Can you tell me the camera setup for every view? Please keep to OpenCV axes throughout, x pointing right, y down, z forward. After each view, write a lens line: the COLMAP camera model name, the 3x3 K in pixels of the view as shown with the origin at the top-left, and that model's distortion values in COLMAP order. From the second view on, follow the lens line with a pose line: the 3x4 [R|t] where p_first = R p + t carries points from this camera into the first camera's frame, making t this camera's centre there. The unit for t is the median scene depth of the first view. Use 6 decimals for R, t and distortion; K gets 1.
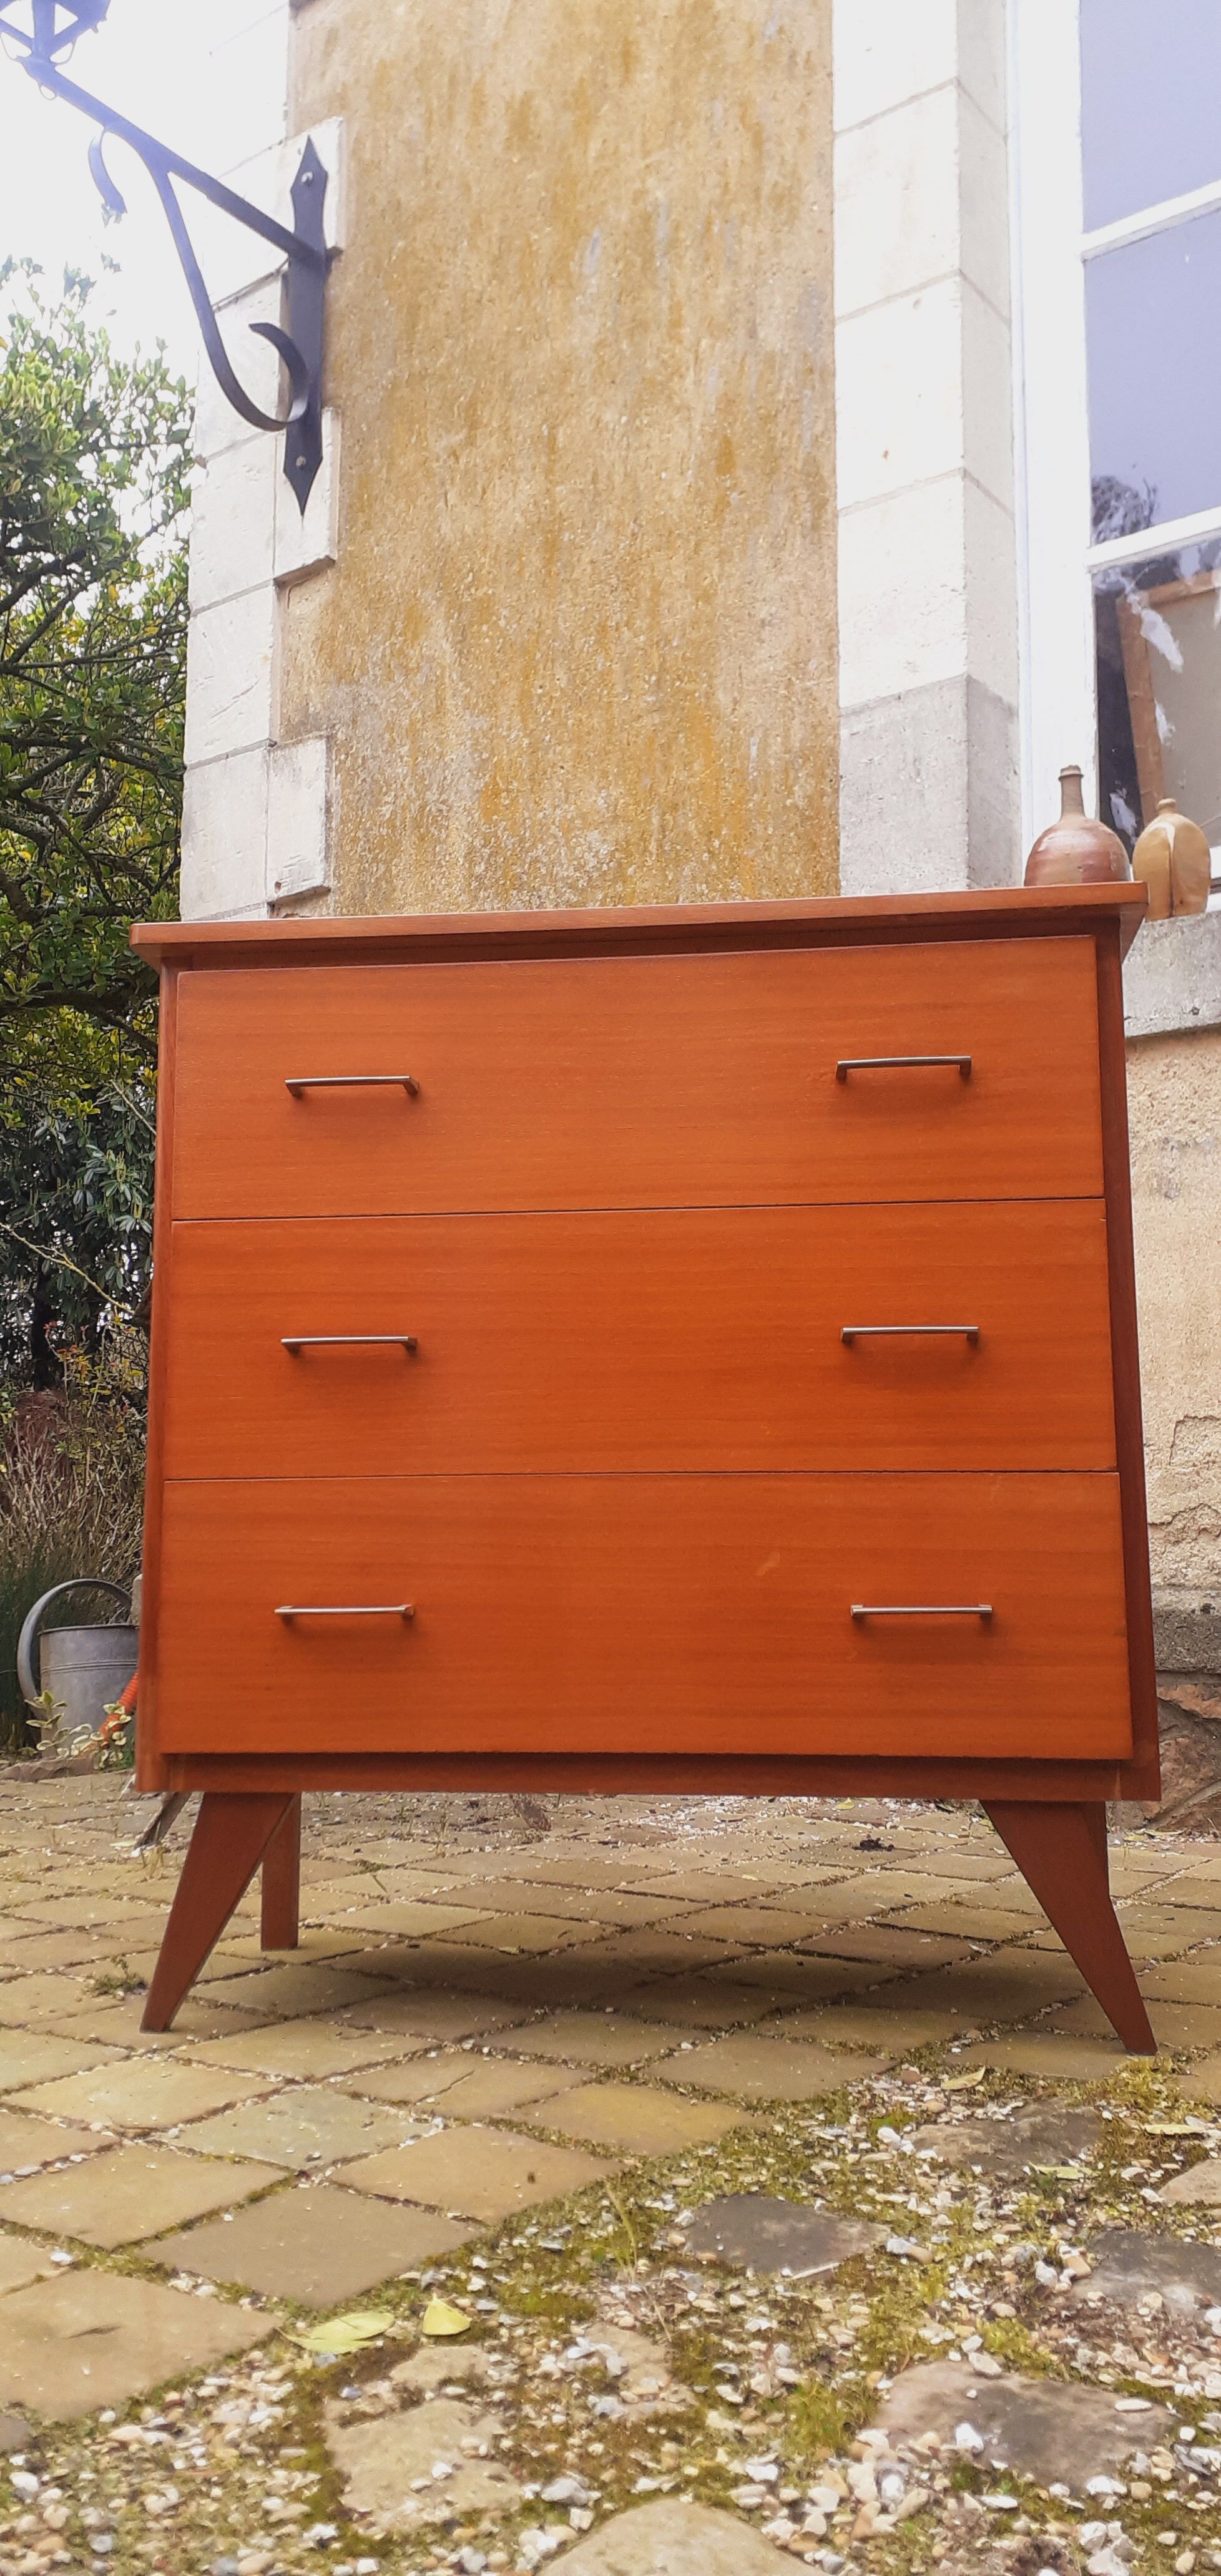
lens RADIAL K [[2018.3, 0, 619.6], [0, 2018.3, 1322.1], [0, 0, 1]] dist [0.149754, -0.388085]
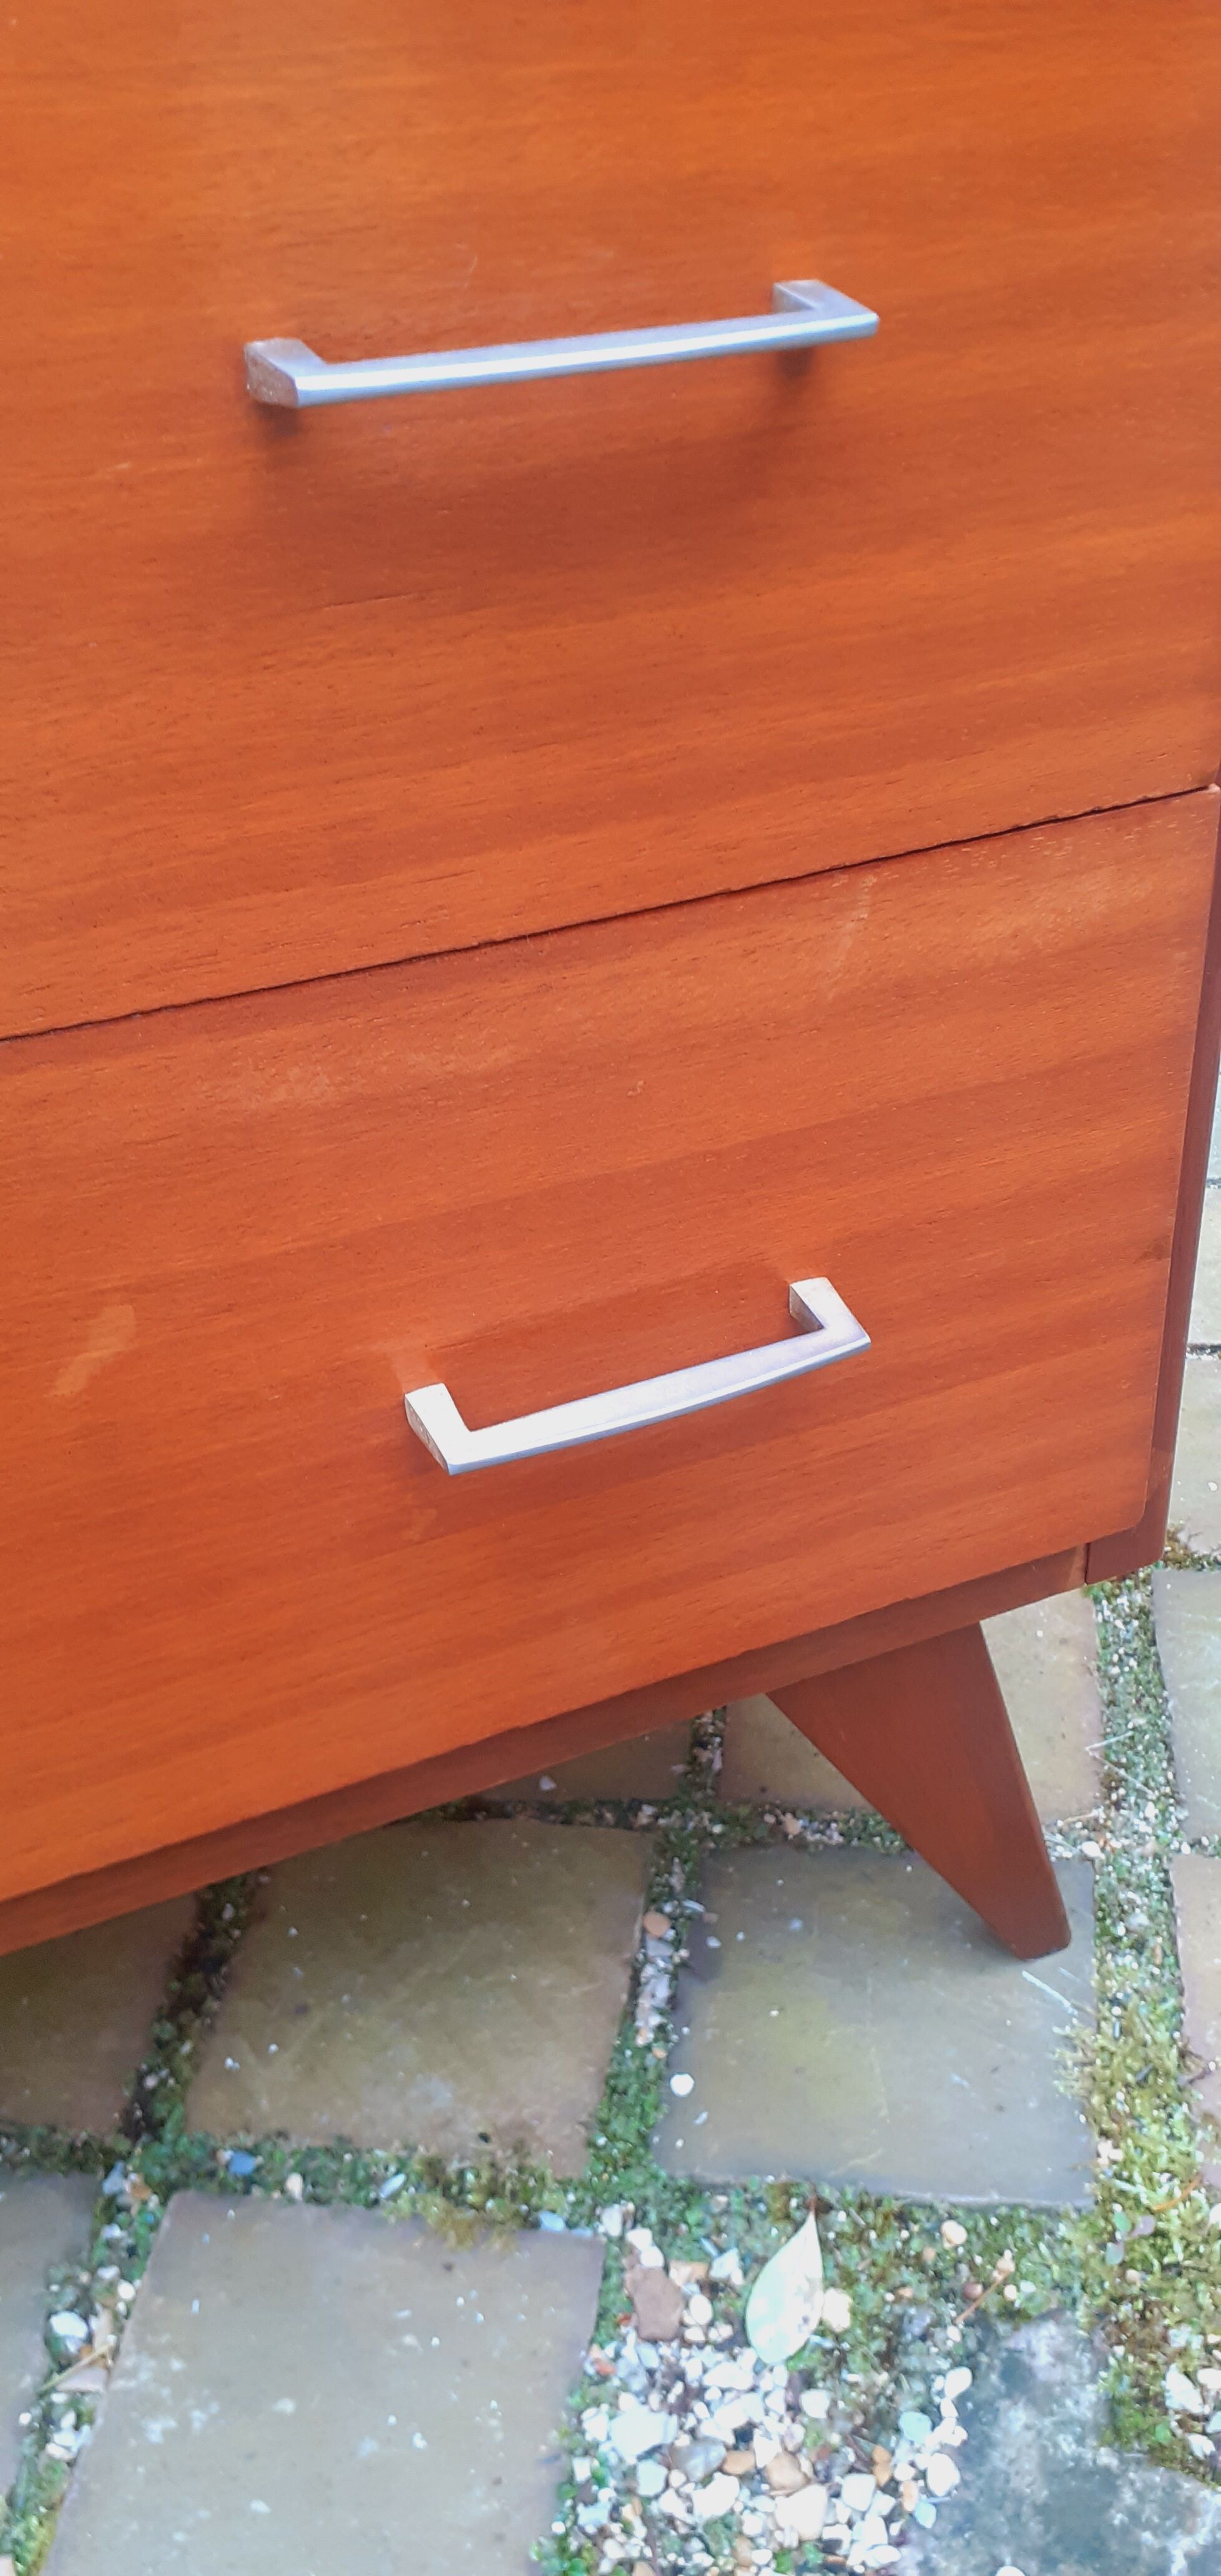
lens RADIAL K [[2047.0, 0, 598.7], [0, 2047.0, 1298.7], [0, 0, 1]] dist [0.027997, -0.028162]
pose [[0.879163, -0.290485, 0.377745, 0.012328], [-0.018598, 0.771192, 0.636331, -0.026602], [-0.476158, -0.566464, 0.672601, 0.343906]]
